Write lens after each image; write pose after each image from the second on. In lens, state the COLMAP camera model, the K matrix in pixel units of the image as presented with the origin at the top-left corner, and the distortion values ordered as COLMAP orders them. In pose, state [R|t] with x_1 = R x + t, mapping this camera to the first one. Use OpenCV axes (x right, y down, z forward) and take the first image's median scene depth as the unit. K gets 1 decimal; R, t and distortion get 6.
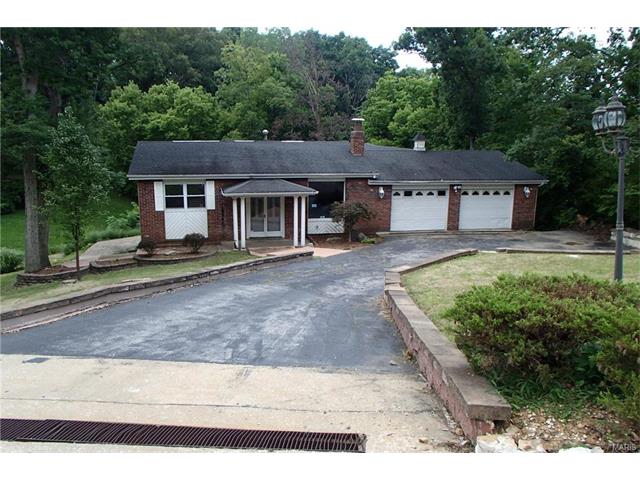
lens RADIAL K [[535.4, 0, 322.2], [0, 535.4, 238.6], [0, 0, 1]] dist [-0.004412, -0.000674]
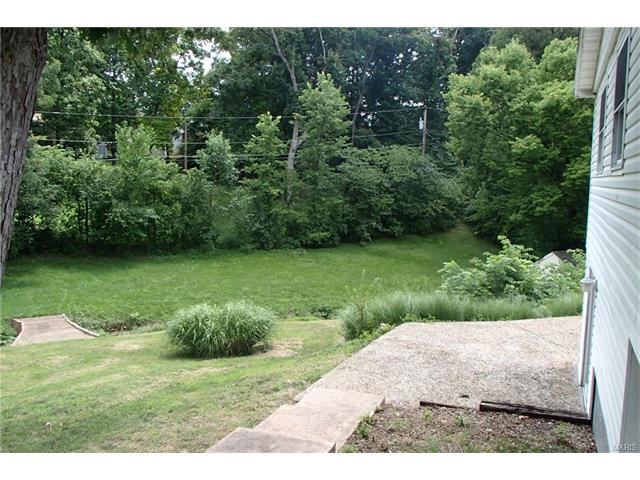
lens RADIAL K [[535.4, 0, 322.0], [0, 535.4, 237.7], [0, 0, 1]] dist [-0.004412, -0.000674]
pose [[0.799367, 0.071025, -0.596631, -0.222438], [-0.130432, 0.989822, -0.056921, -0.022977], [0.586515, 0.123321, 0.800495, 0.597088]]
